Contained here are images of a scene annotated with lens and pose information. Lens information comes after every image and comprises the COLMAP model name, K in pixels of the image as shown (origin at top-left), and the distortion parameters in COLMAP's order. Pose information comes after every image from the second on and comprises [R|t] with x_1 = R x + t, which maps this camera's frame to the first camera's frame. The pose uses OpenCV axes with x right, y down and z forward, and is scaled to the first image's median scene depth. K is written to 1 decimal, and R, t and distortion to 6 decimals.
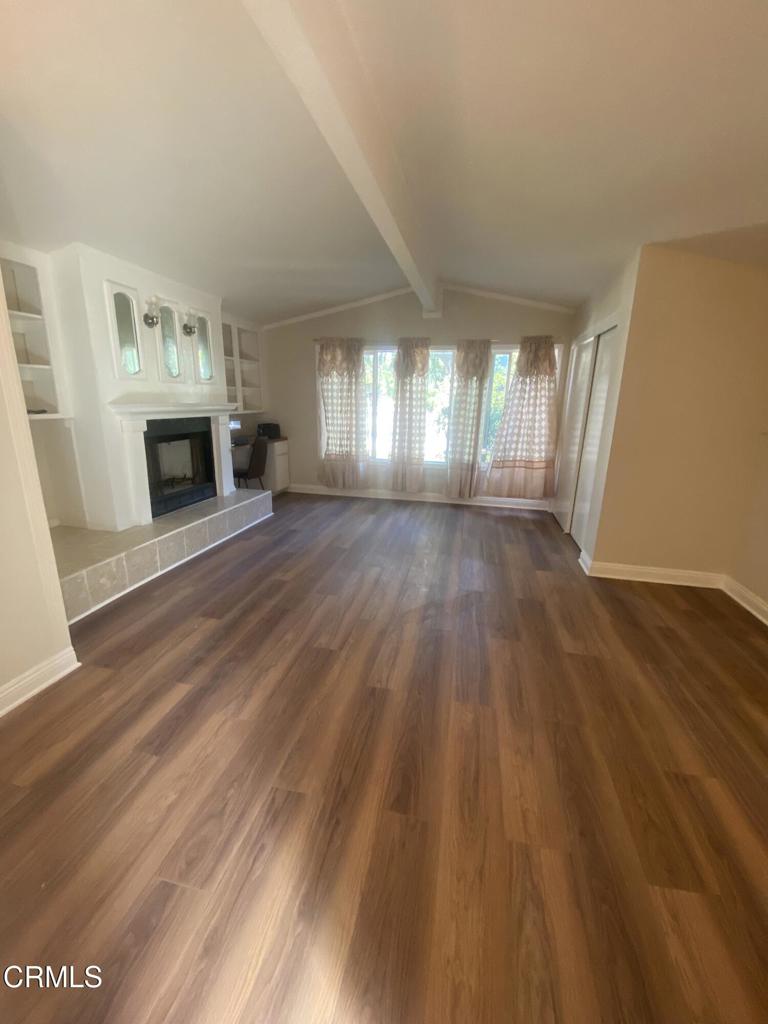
lens RADIAL K [[413.8, 0, 384.0], [0, 413.8, 512.0], [0, 0, 1]] dist [0.027496, -0.022167]
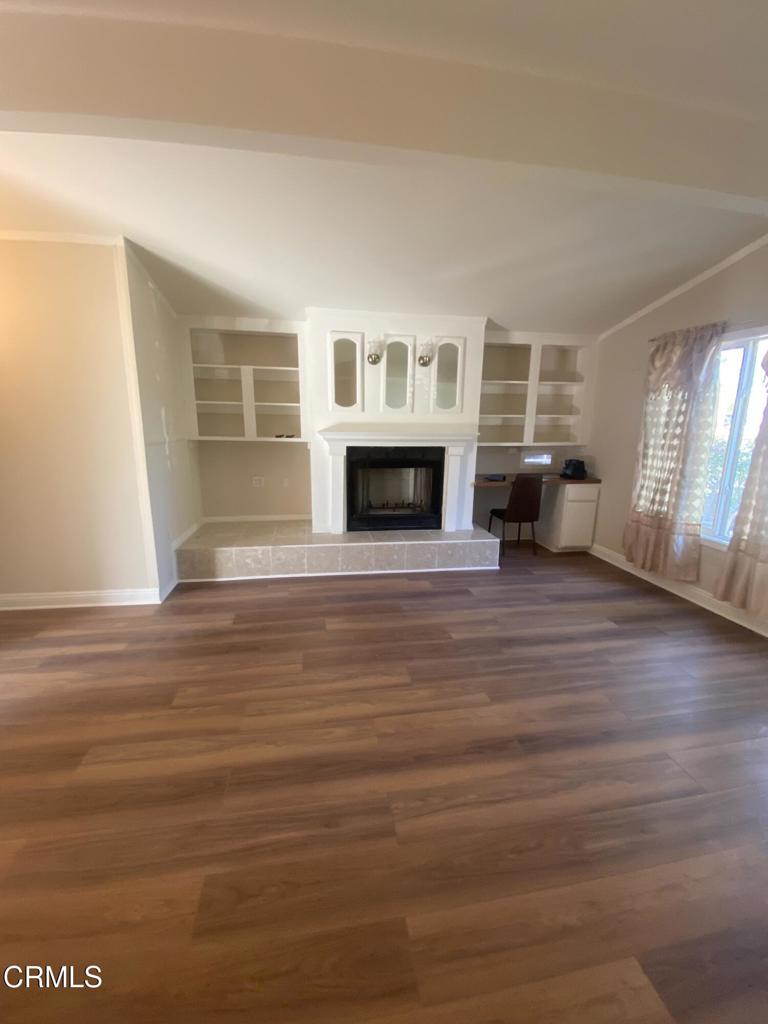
lens RADIAL K [[410.2, 0, 384.0], [0, 410.2, 512.0], [0, 0, 1]] dist [0.029688, -0.034709]
pose [[0.370567, 0.179491, -0.911297, 0.494916], [-0.248859, 0.964463, 0.088767, -0.159218], [0.894846, 0.193890, 0.402066, 0.630873]]
